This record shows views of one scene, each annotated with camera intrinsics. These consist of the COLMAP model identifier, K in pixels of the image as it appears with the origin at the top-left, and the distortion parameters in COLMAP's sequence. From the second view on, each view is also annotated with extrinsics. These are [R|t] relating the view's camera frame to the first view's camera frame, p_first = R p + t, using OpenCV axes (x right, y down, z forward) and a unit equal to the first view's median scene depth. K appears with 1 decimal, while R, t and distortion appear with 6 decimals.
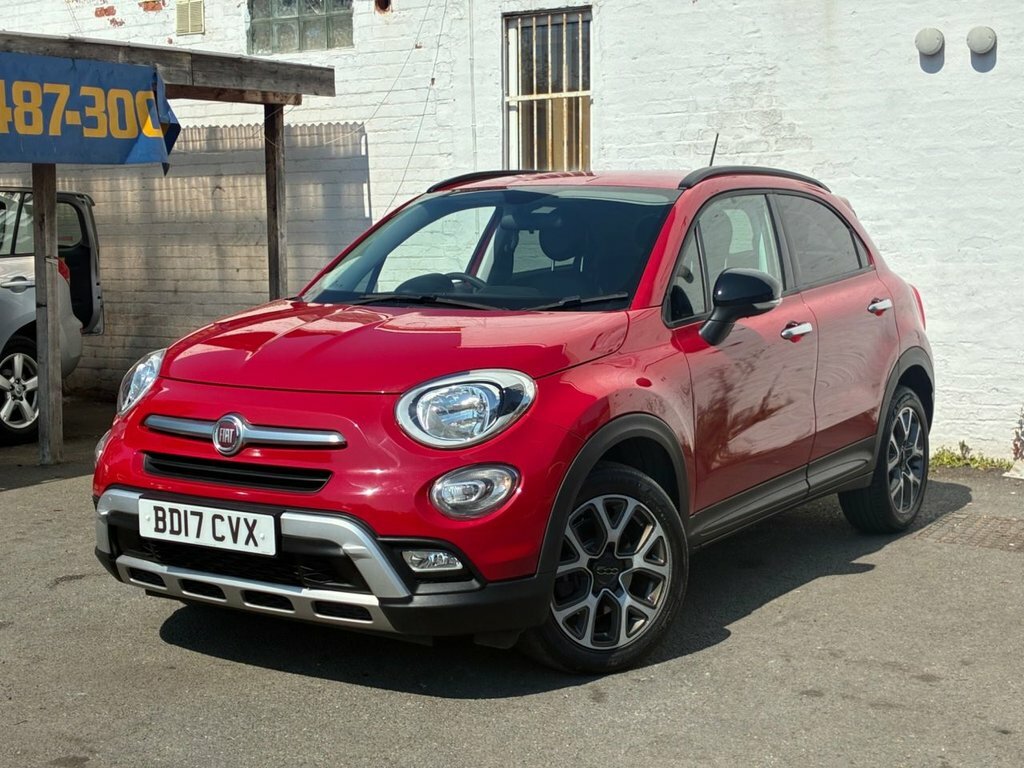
lens RADIAL K [[1549.9, 0, 512.0], [0, 1549.9, 384.0], [0, 0, 1]] dist [0.171196, -0.753478]
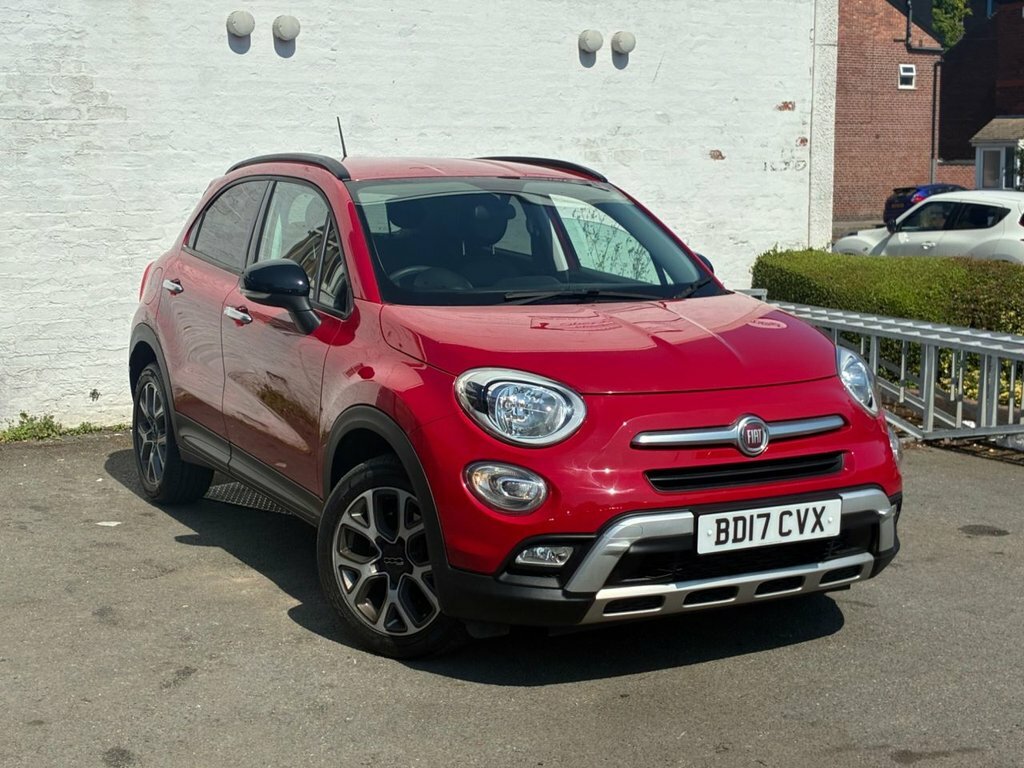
lens RADIAL K [[1552.7, 0, 526.2], [0, 1552.7, 386.2], [0, 0, 1]] dist [0.143546, -0.593566]
pose [[0.468772, -0.117307, 0.875495, -0.574962], [0.082698, 0.992618, 0.088721, -0.051689], [-0.879440, 0.030812, 0.475012, 0.323021]]
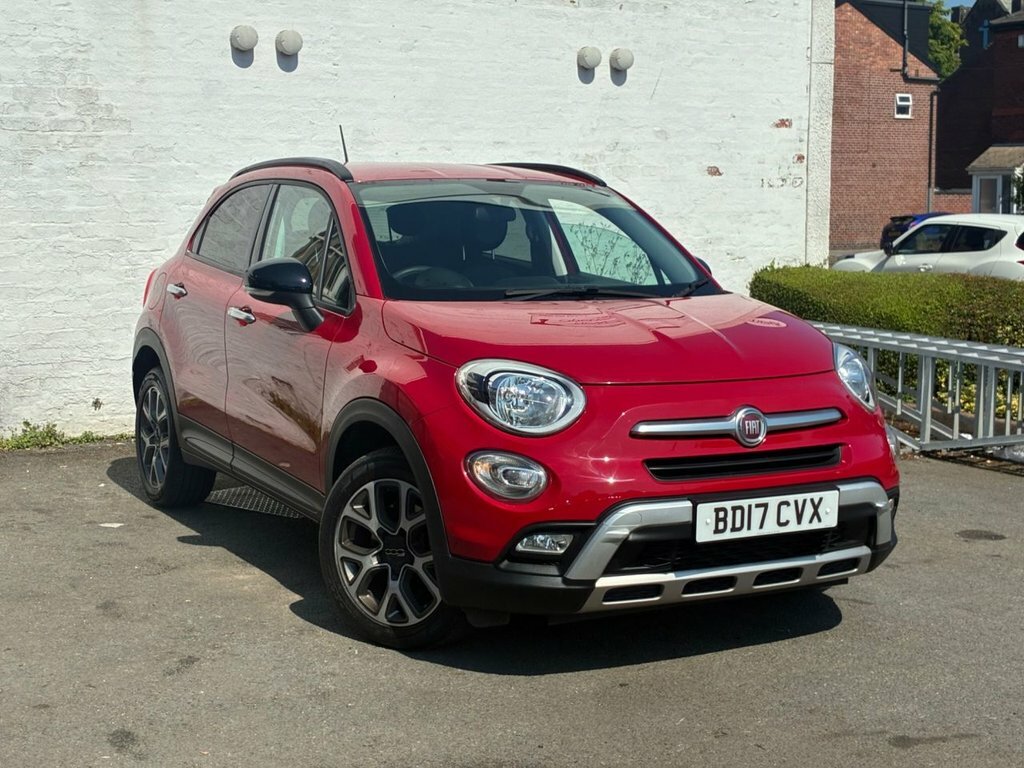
lens RADIAL K [[1549.9, 0, 512.0], [0, 1549.9, 384.0], [0, 0, 1]] dist [0.171196, -0.753478]
pose [[0.475259, -0.097839, 0.874389, -0.582137], [0.080693, 0.994457, 0.067415, -0.039300], [-0.876138, 0.038517, 0.480519, 0.321762]]
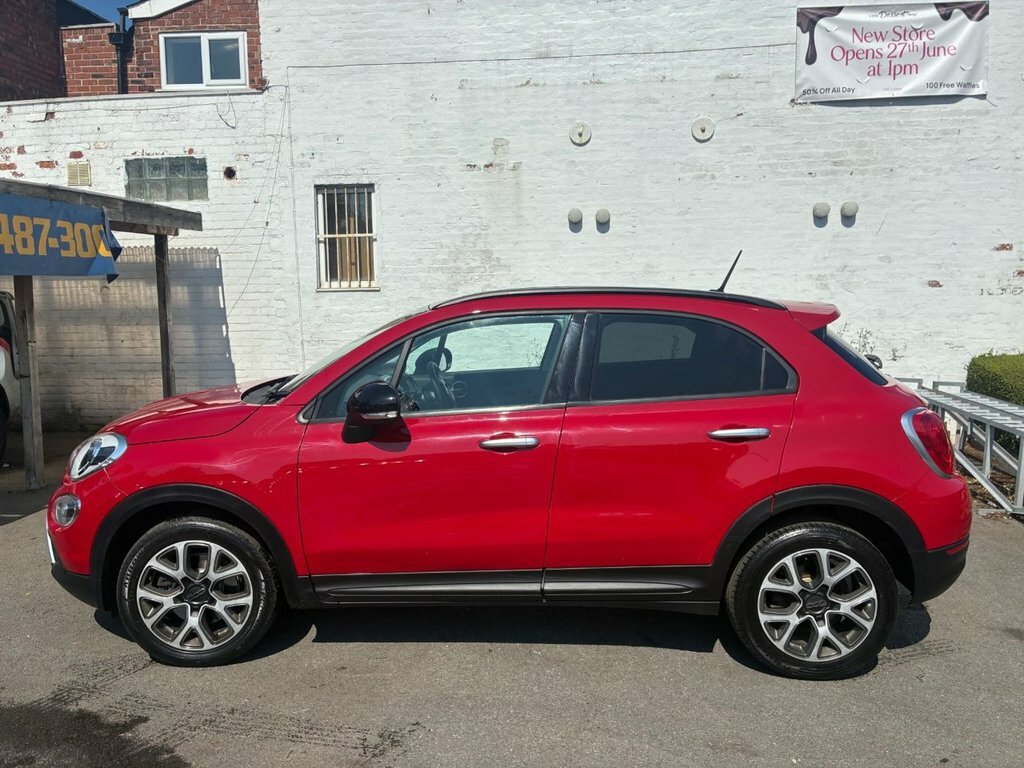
lens RADIAL K [[777.9, 0, 512.0], [0, 777.9, 384.0], [0, 0, 1]] dist [0.056333, -0.080155]
pose [[0.908295, -0.045893, 0.415804, -0.190864], [0.042218, 0.998946, 0.018033, -0.036440], [-0.416194, 0.001175, 0.909275, 0.177262]]
